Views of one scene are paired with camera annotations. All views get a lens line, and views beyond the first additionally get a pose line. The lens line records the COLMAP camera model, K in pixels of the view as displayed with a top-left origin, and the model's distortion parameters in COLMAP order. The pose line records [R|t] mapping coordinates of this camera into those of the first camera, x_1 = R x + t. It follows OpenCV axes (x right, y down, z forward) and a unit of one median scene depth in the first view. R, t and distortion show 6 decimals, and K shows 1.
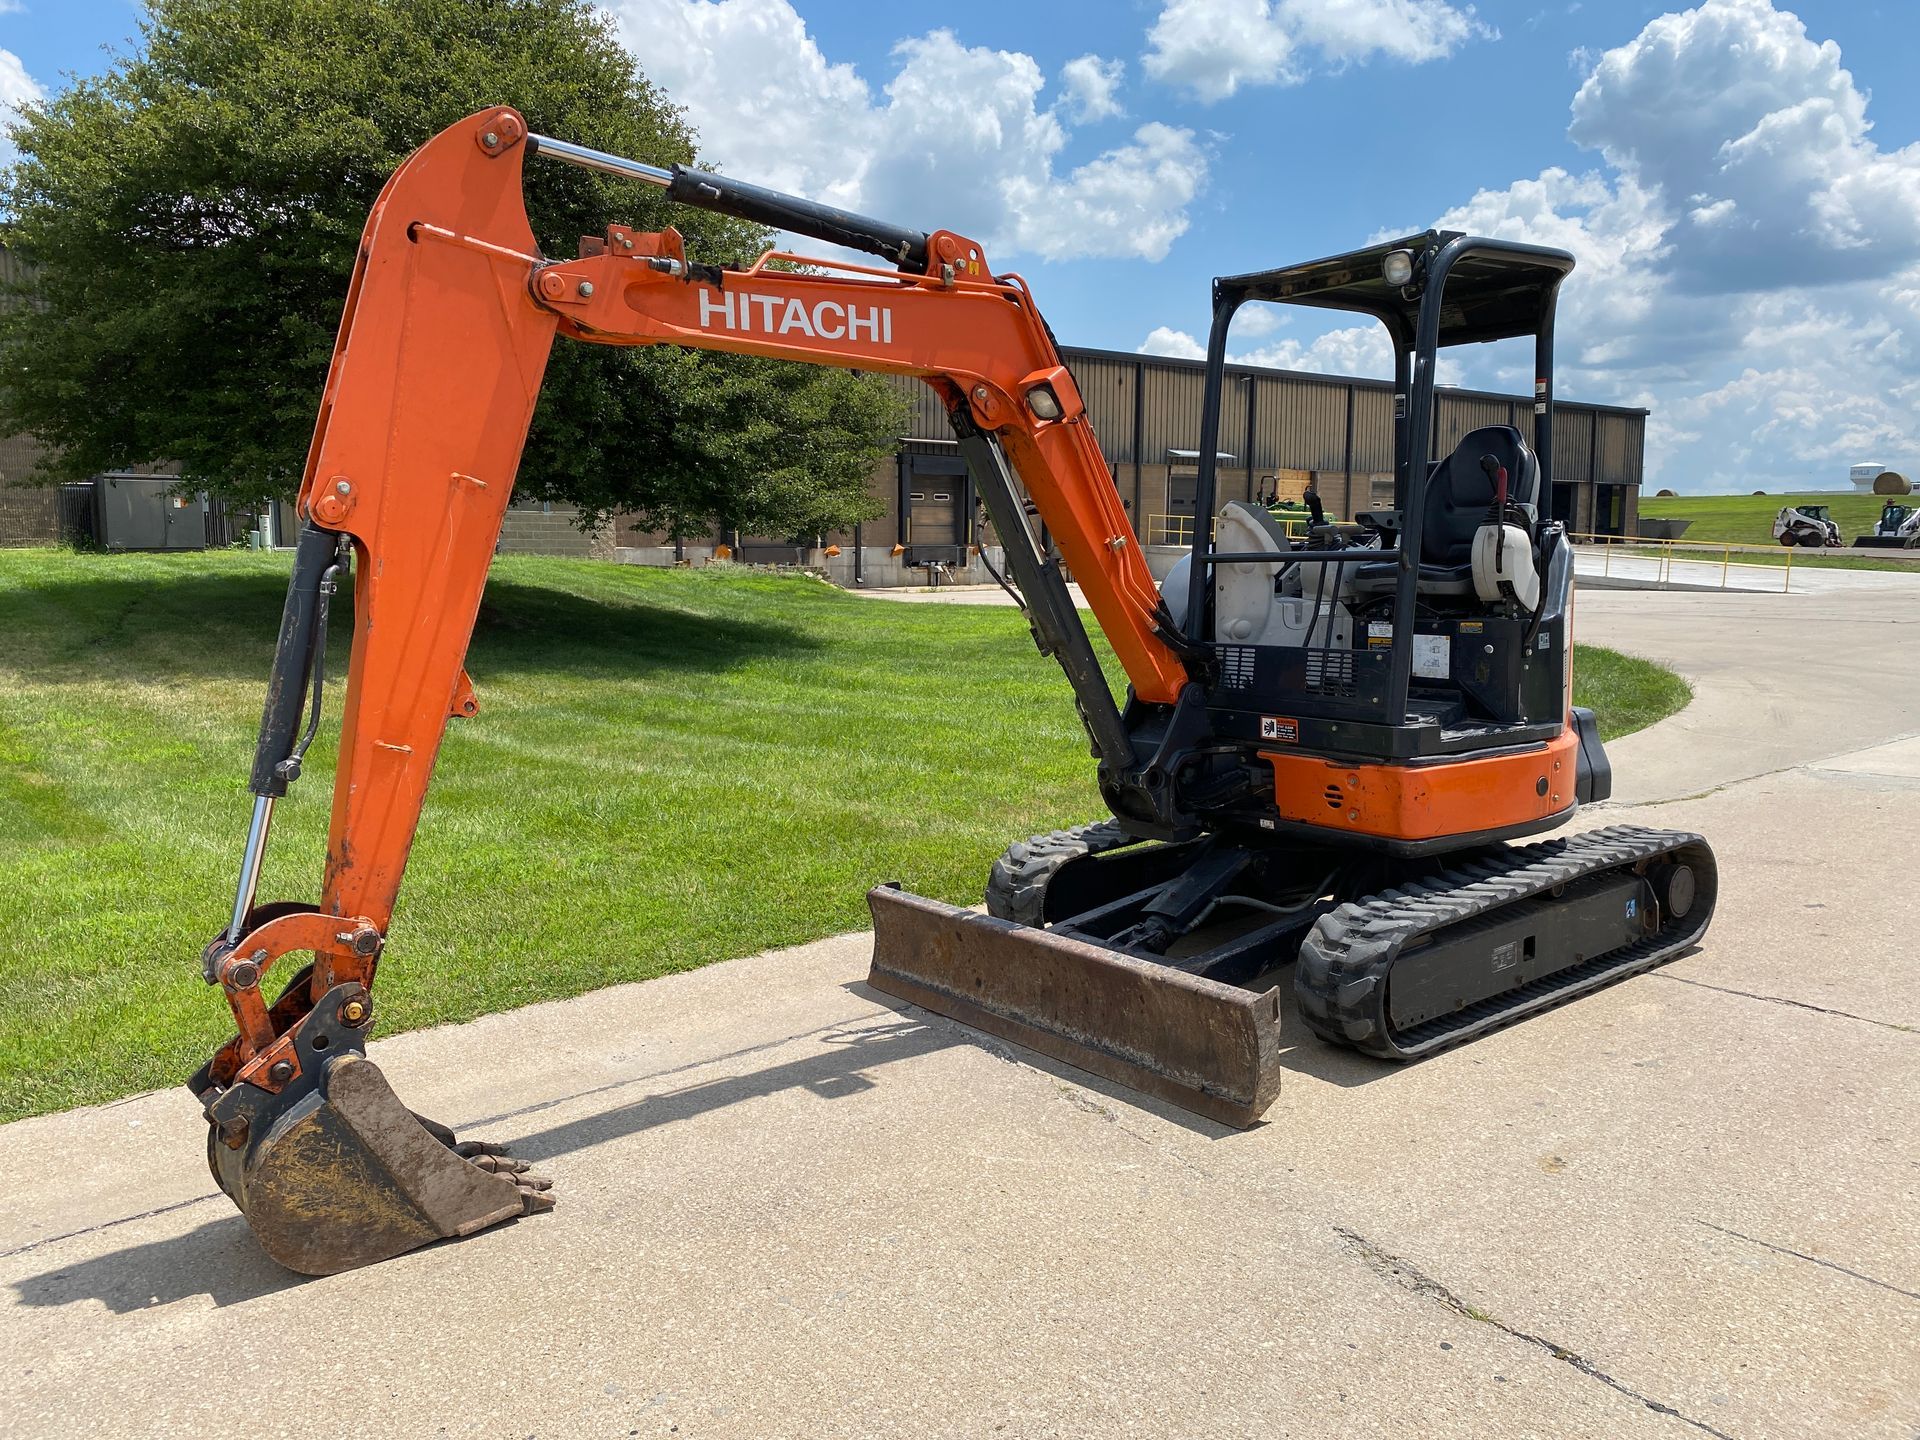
lens RADIAL K [[1461.9, 0, 944.4], [0, 1461.9, 708.5], [0, 0, 1]] dist [0.030492, -0.028772]
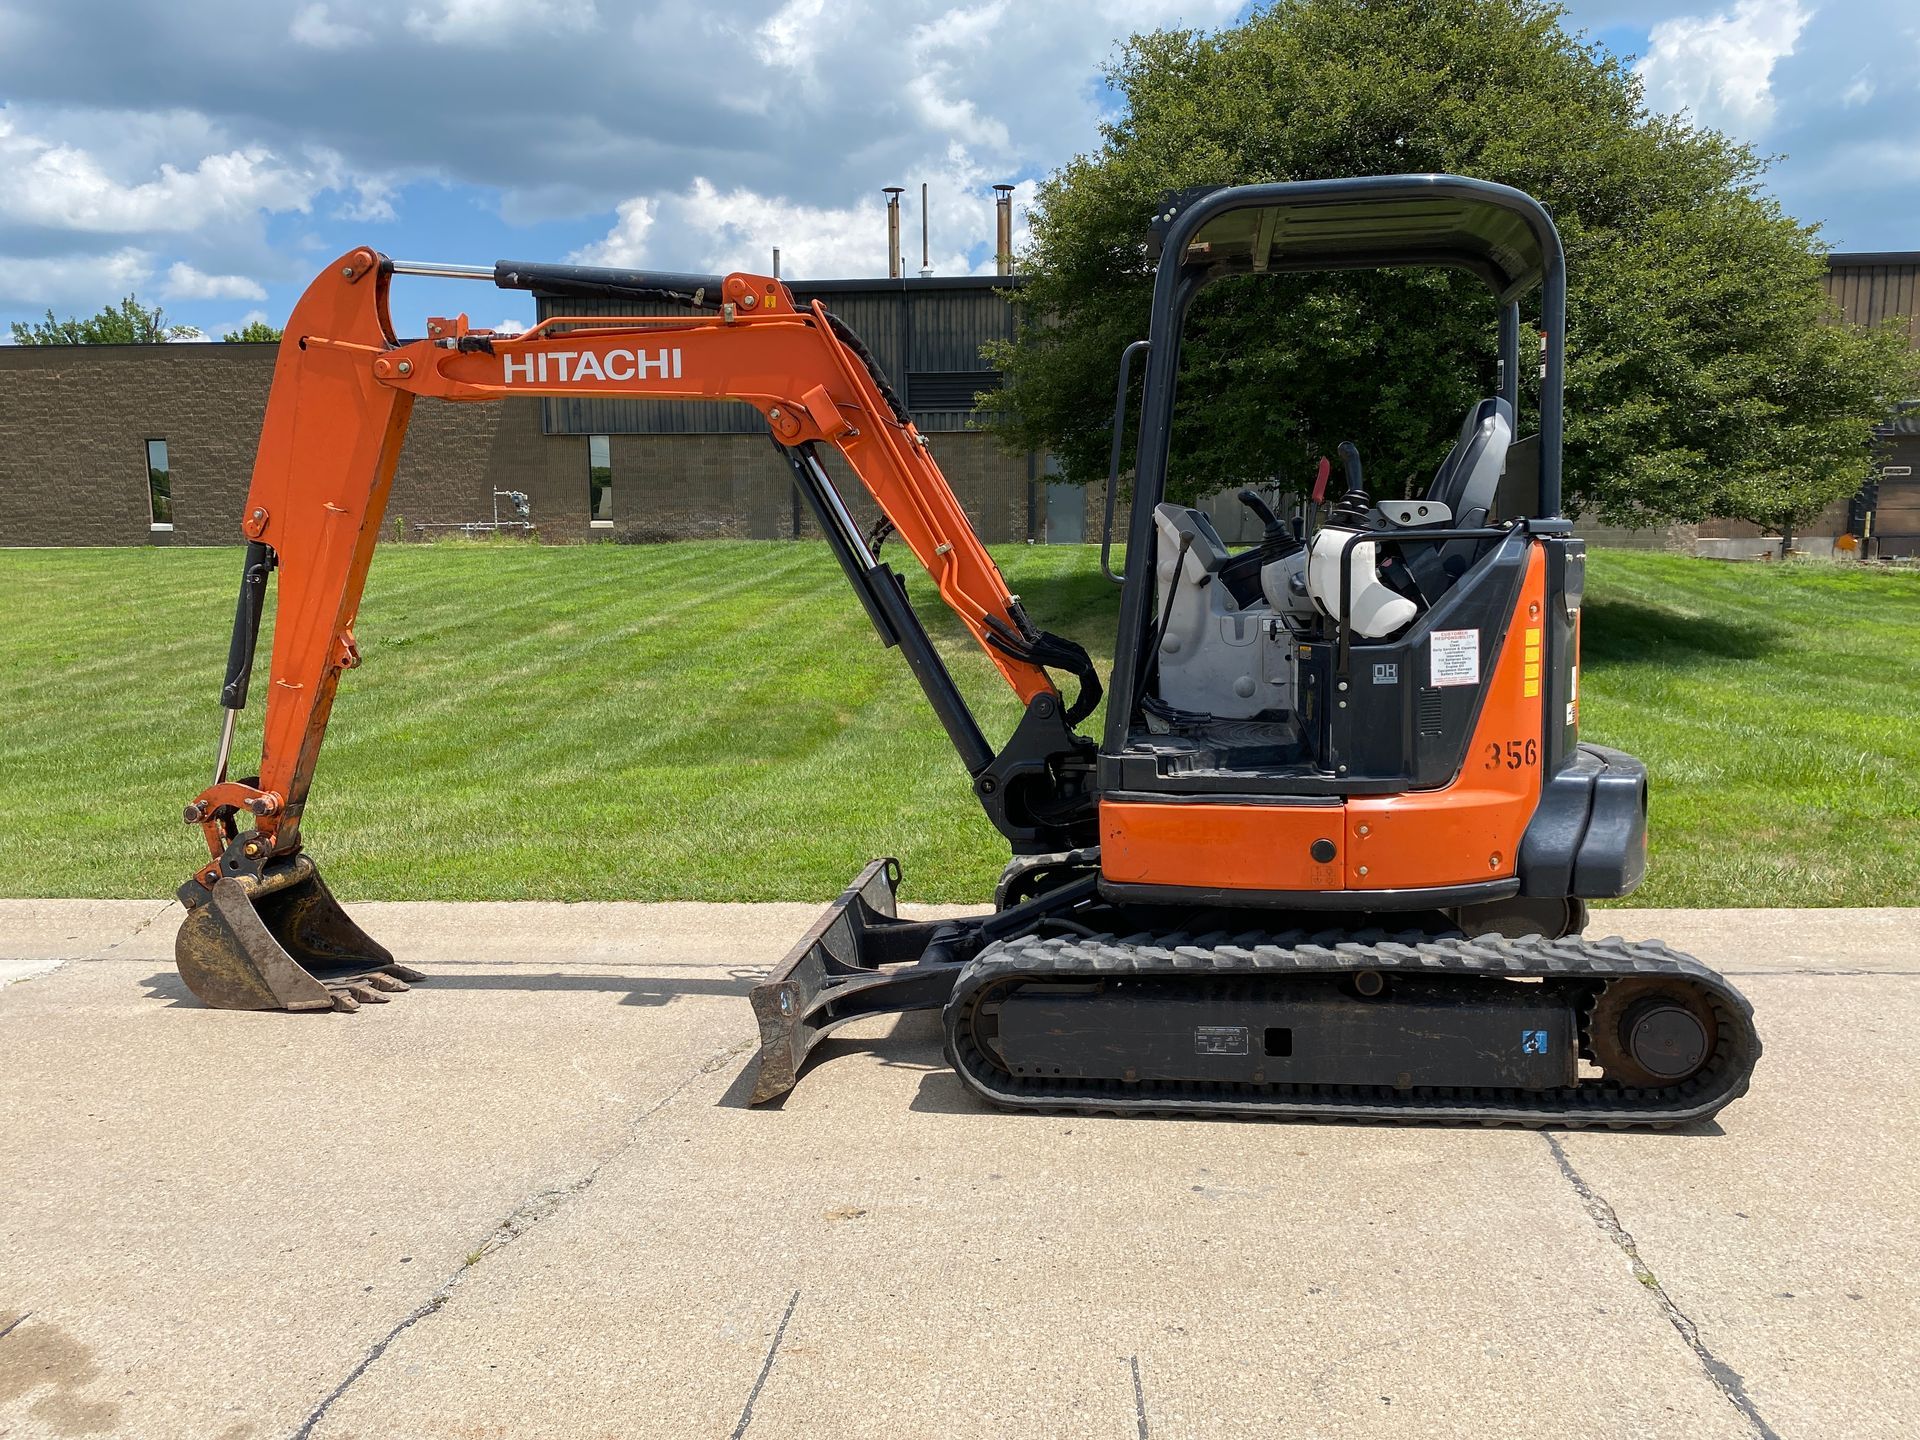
lens RADIAL K [[1461.9, 0, 967.4], [0, 1461.9, 723.7], [0, 0, 1]] dist [0.030492, -0.028772]
pose [[0.707100, 0.087837, -0.701637, 0.897946], [-0.075992, 0.995948, 0.048098, -0.044405], [0.703019, 0.019309, 0.710909, 0.308422]]
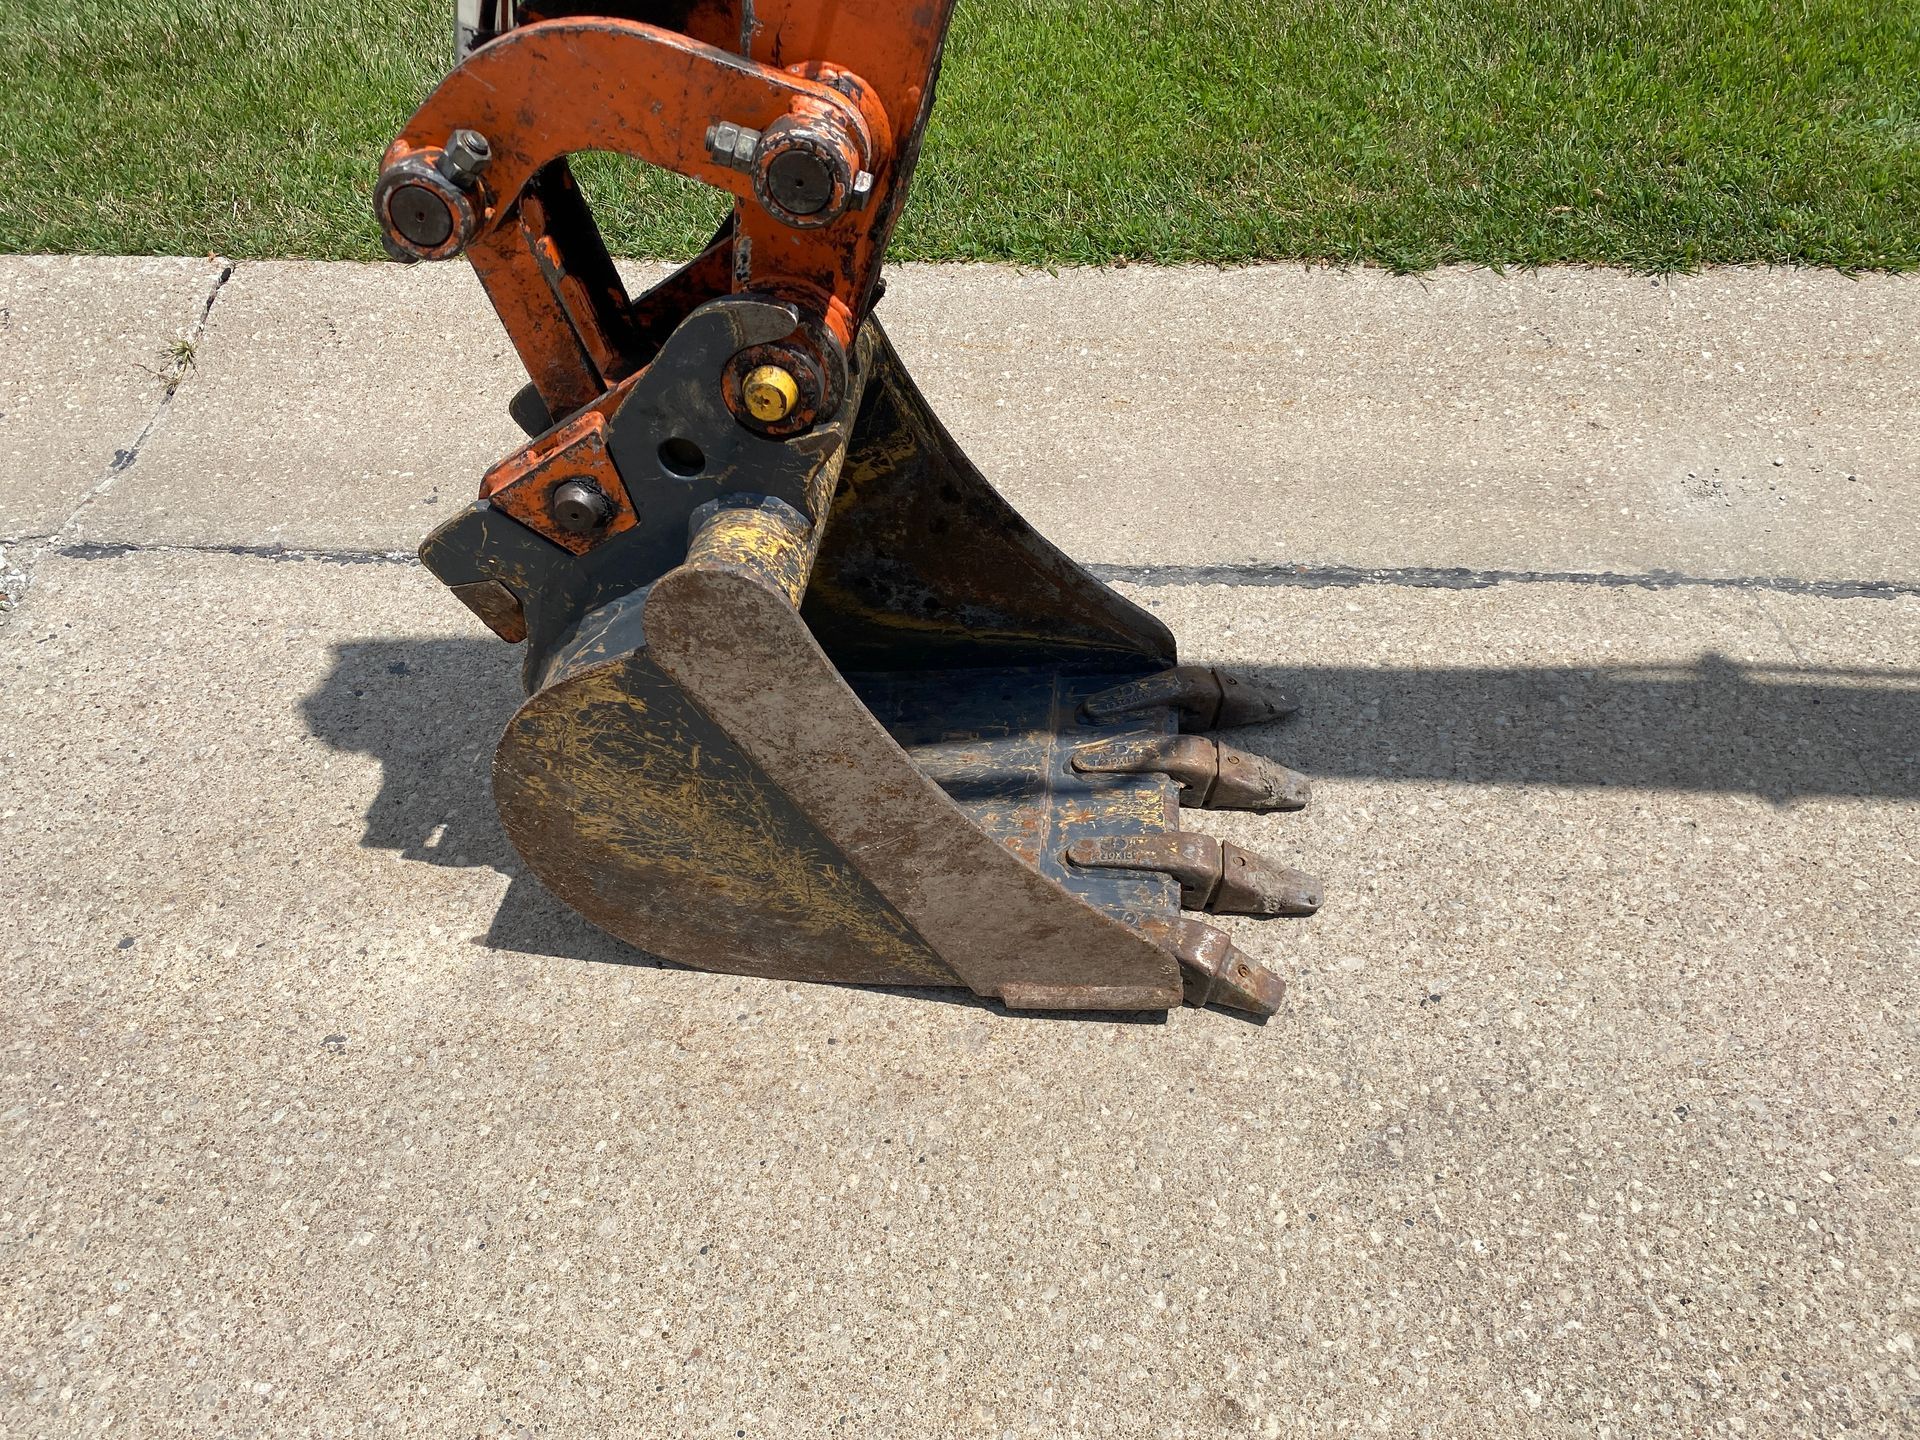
lens RADIAL K [[1461.9, 0, 969.0], [0, 1461.9, 728.5], [0, 0, 1]] dist [0.030492, -0.028772]
pose [[0.724838, 0.468297, -0.505281, -0.132678], [-0.062908, 0.775366, 0.628371, 0.046434], [0.686042, -0.423681, 0.591474, 0.598061]]
